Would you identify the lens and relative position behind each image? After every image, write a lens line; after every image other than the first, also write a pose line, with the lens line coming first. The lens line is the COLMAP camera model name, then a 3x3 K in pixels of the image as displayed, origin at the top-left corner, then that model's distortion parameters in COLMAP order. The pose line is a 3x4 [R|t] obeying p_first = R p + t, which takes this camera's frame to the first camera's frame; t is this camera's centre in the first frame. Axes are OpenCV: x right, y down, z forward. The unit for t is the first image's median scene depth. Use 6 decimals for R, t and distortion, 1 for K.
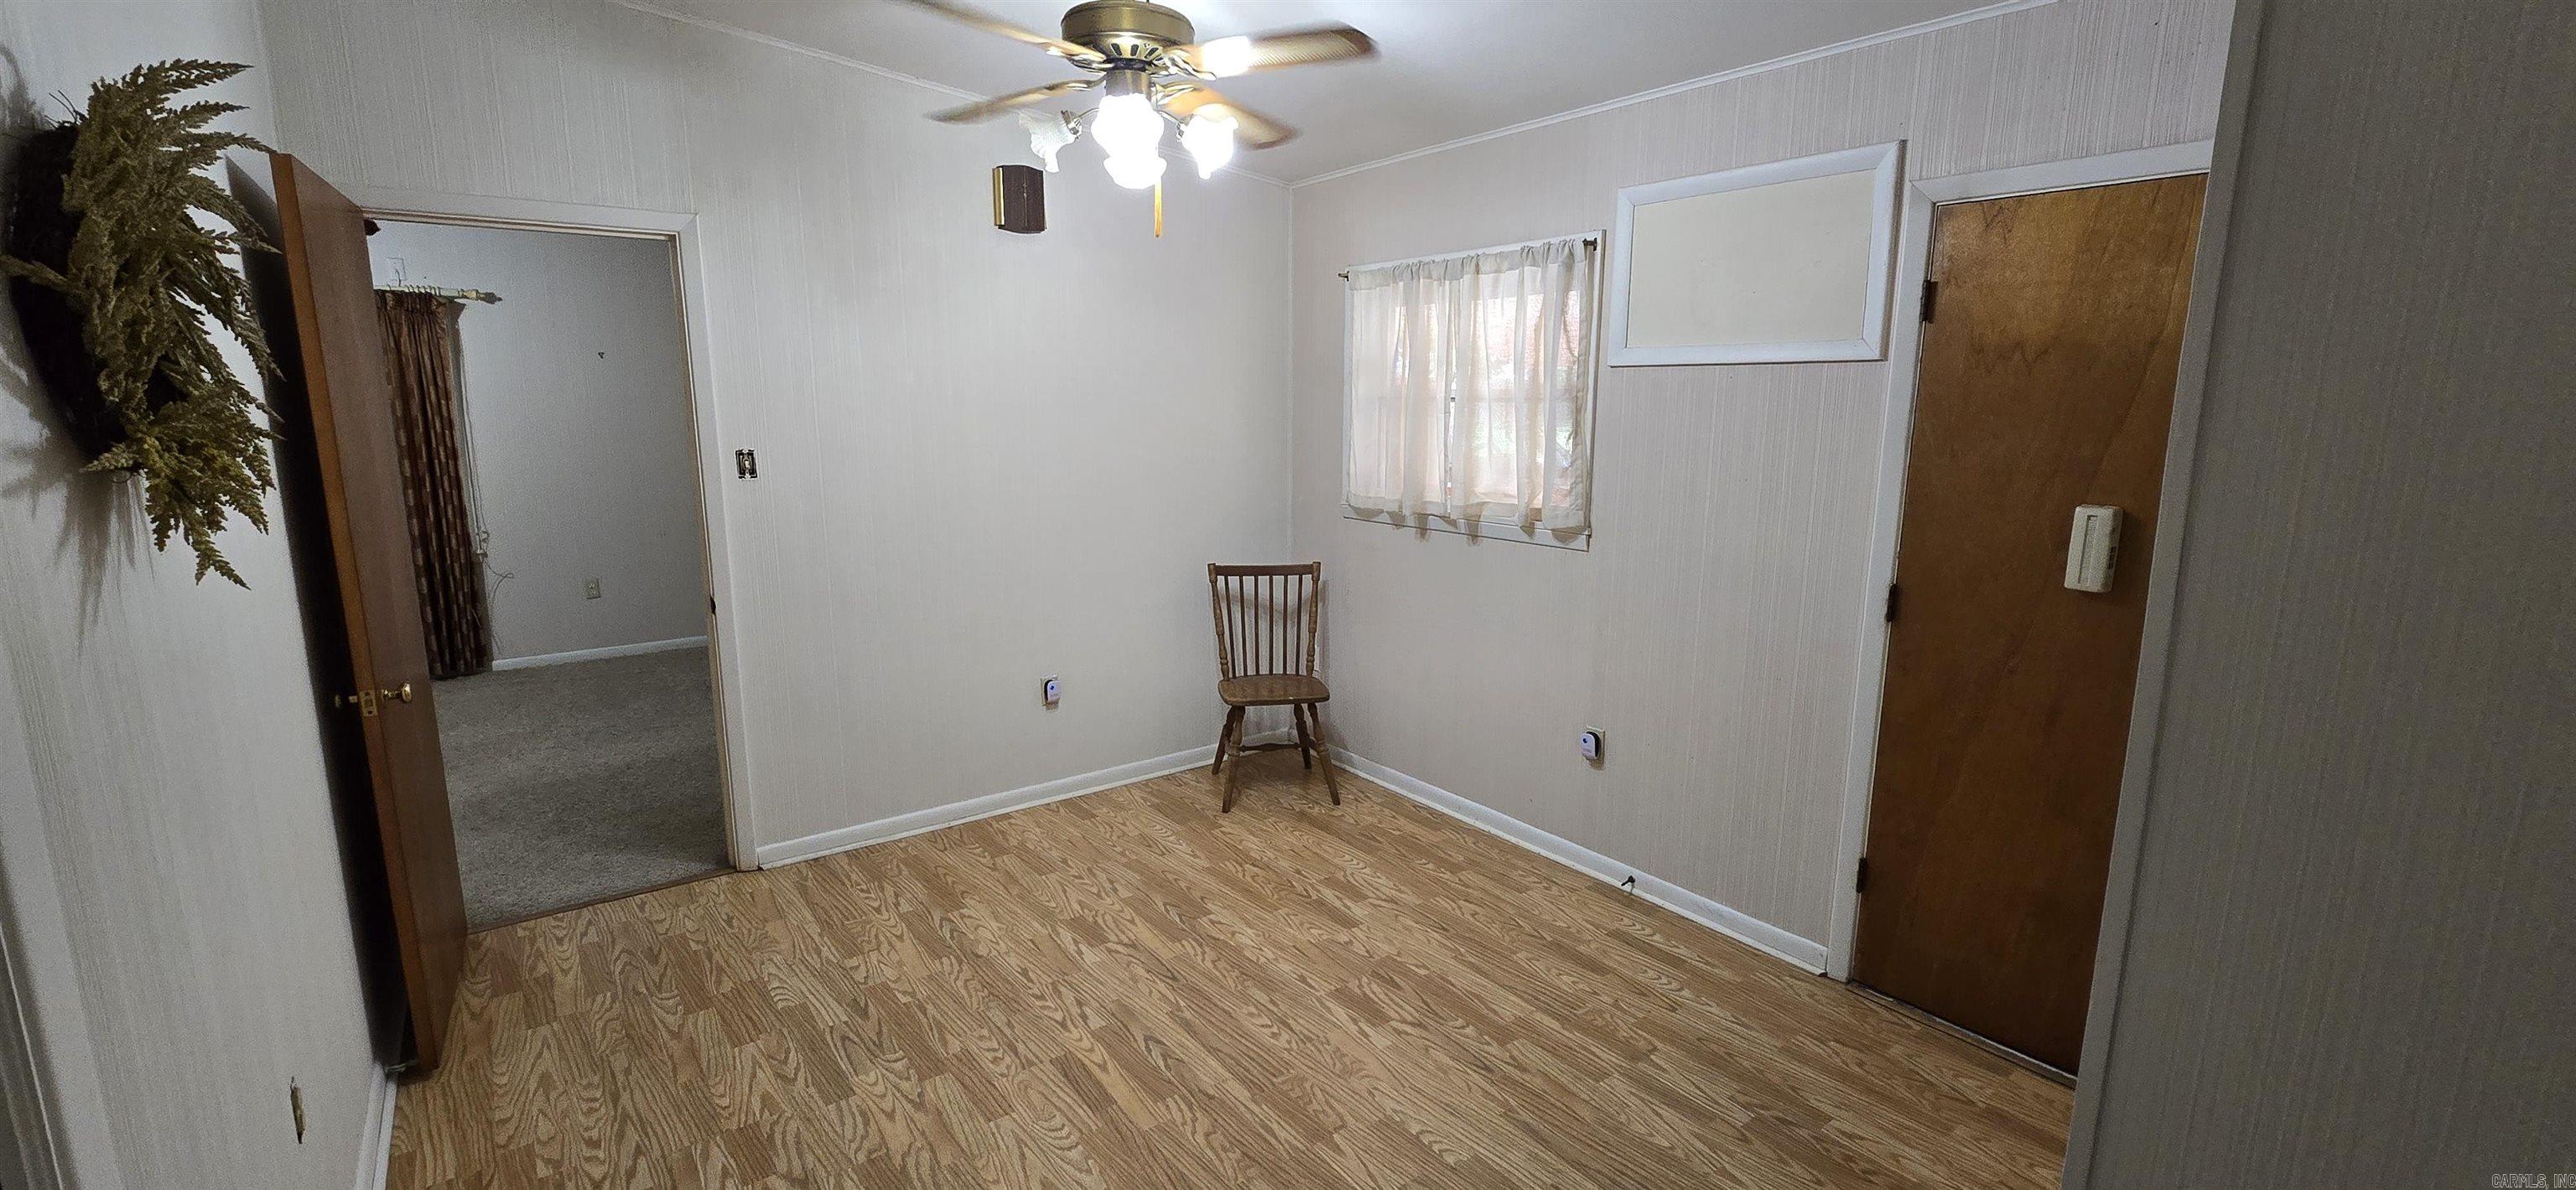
lens RADIAL K [[1049.4, 0, 1277.5], [0, 1049.4, 589.3], [0, 0, 1]] dist [-0.004136, -0.000528]
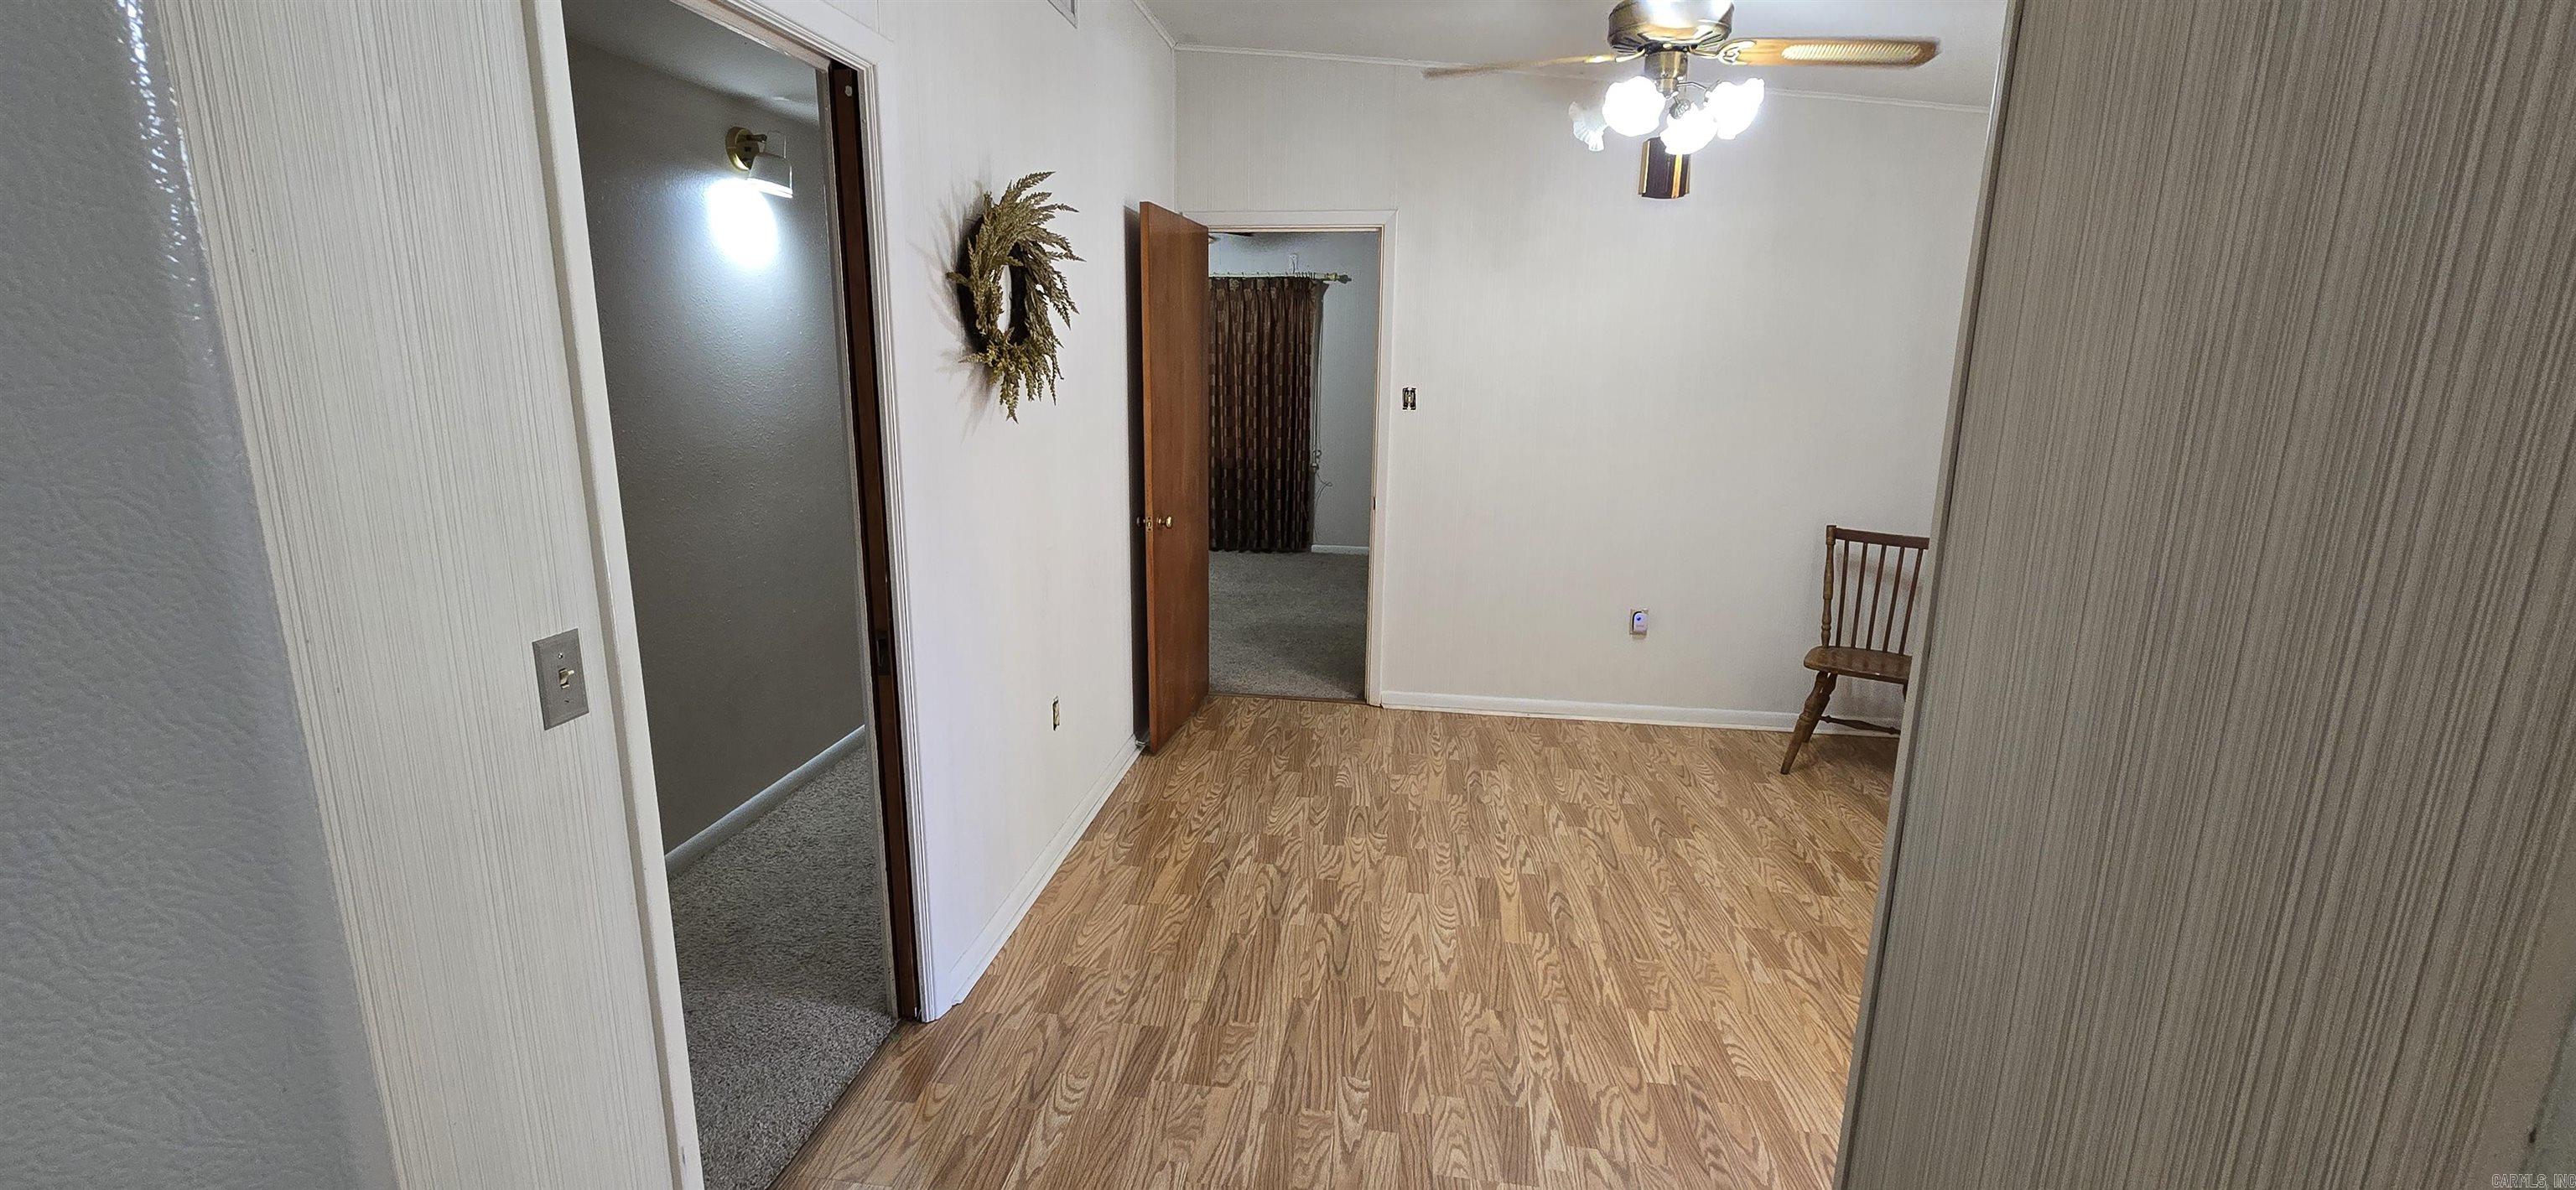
lens RADIAL K [[1050.9, 0, 1275.0], [0, 1050.9, 593.6], [0, 0, 1]] dist [-0.000596, -0.000055]
pose [[0.711277, 0.159927, -0.684477, 0.351829], [-0.136442, 0.986665, 0.088749, 0.030640], [0.689543, 0.030266, 0.723612, -0.070680]]
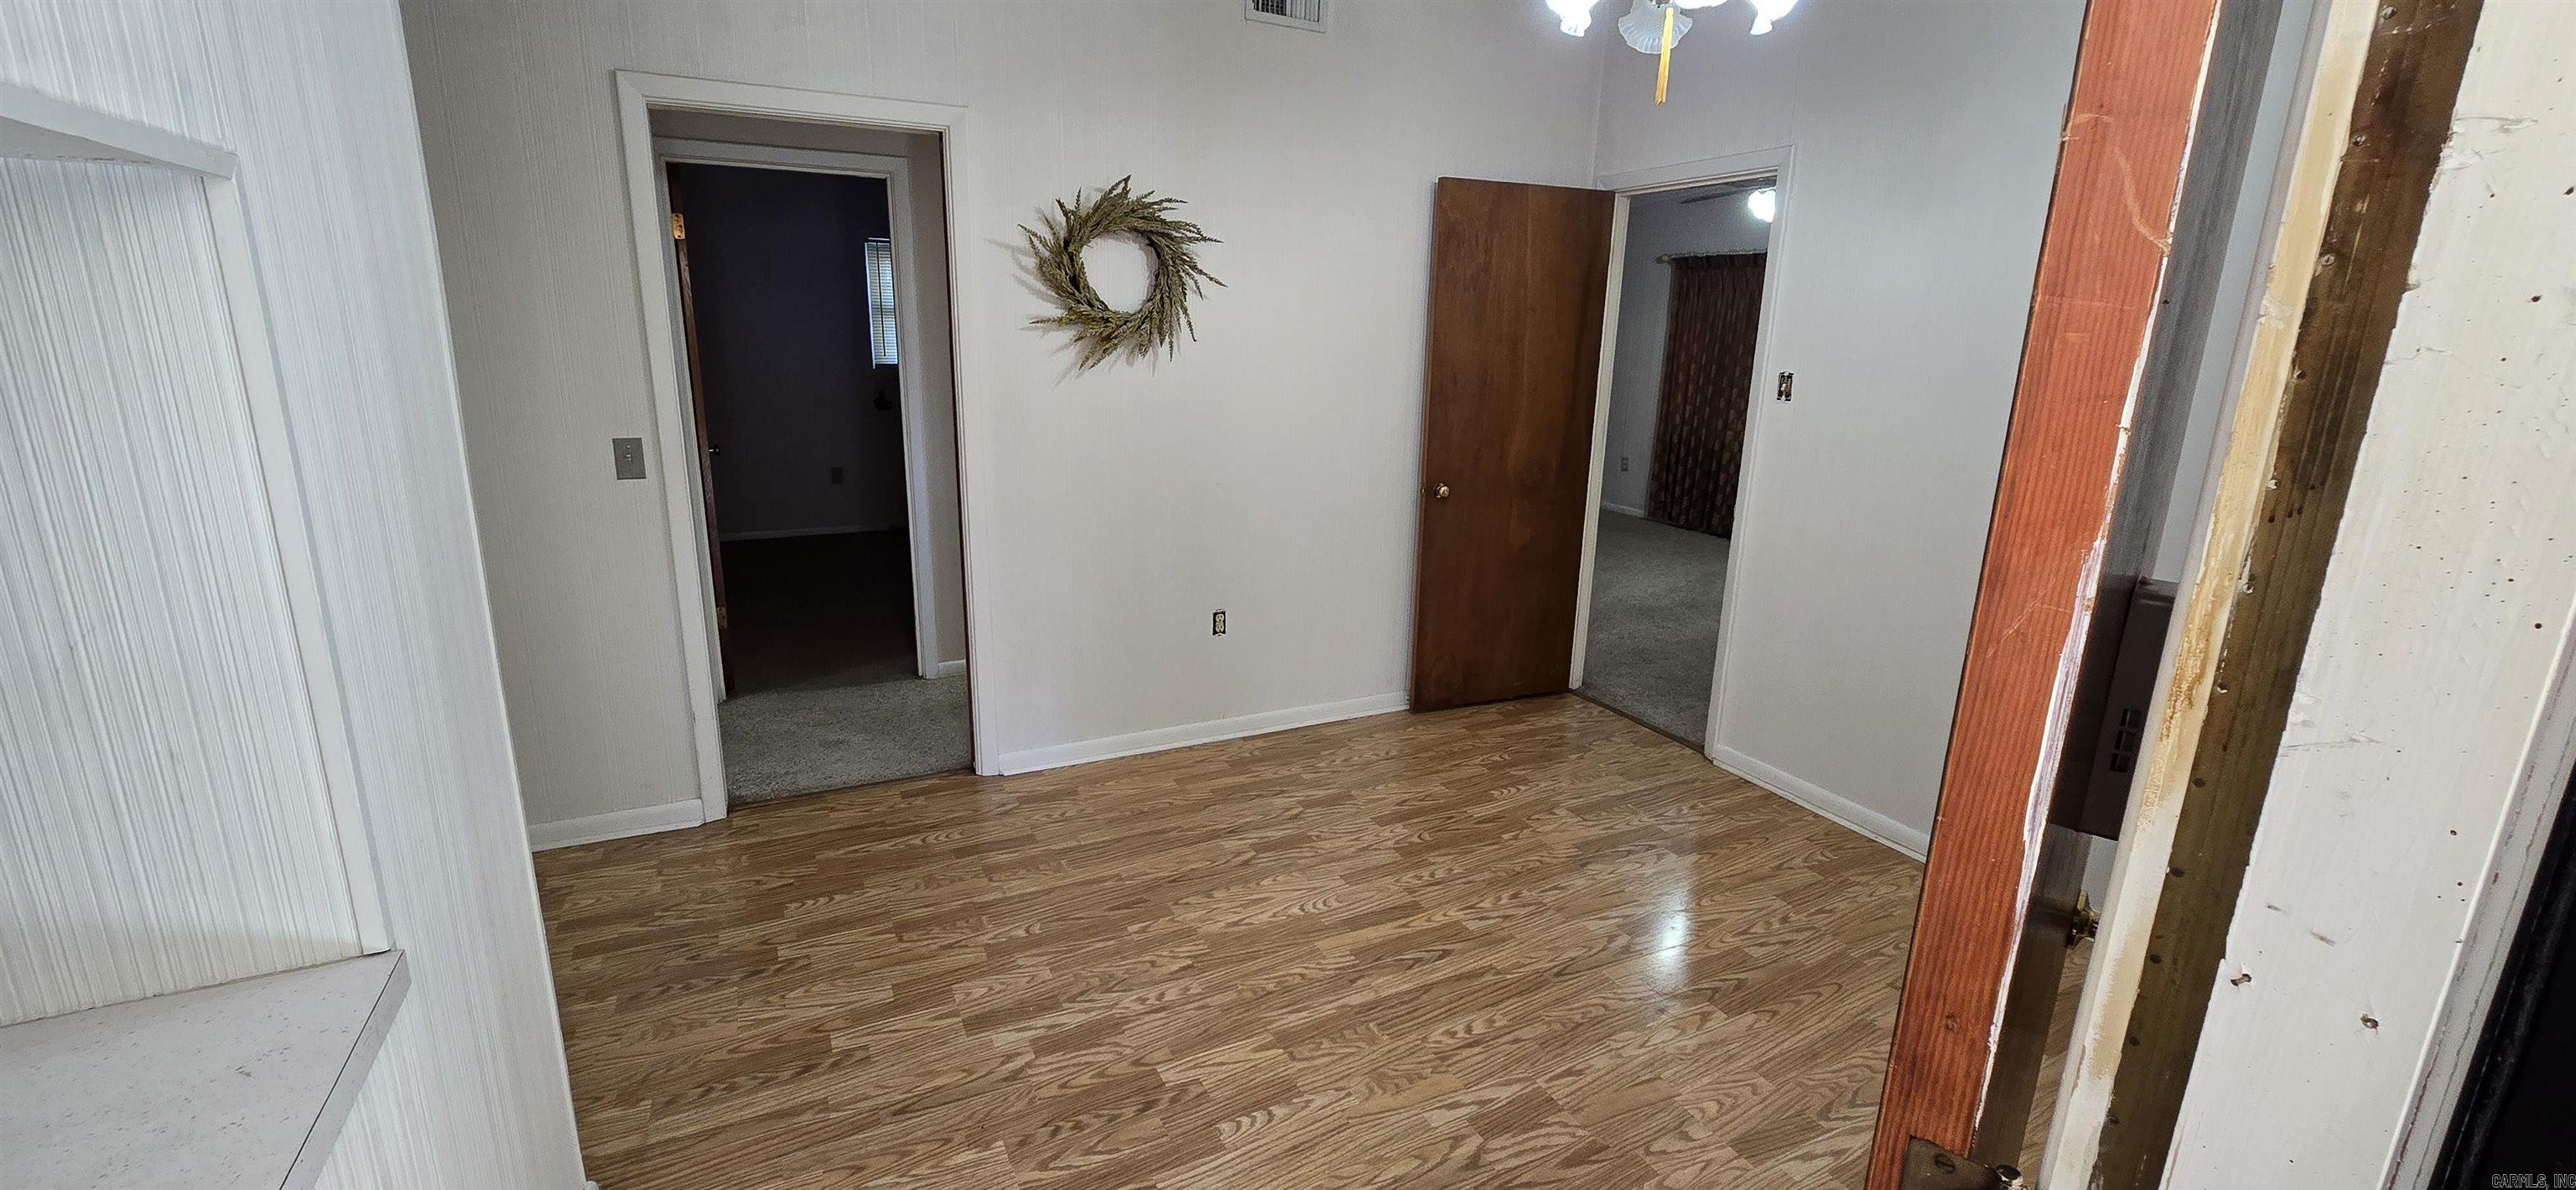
lens RADIAL K [[1049.4, 0, 1277.5], [0, 1049.4, 589.3], [0, 0, 1]] dist [-0.004136, -0.000528]
pose [[-0.179419, 0.231204, -0.956218, 0.689272], [-0.200966, 0.942880, 0.265687, -0.117757], [0.963027, 0.239837, -0.122706, 0.772243]]
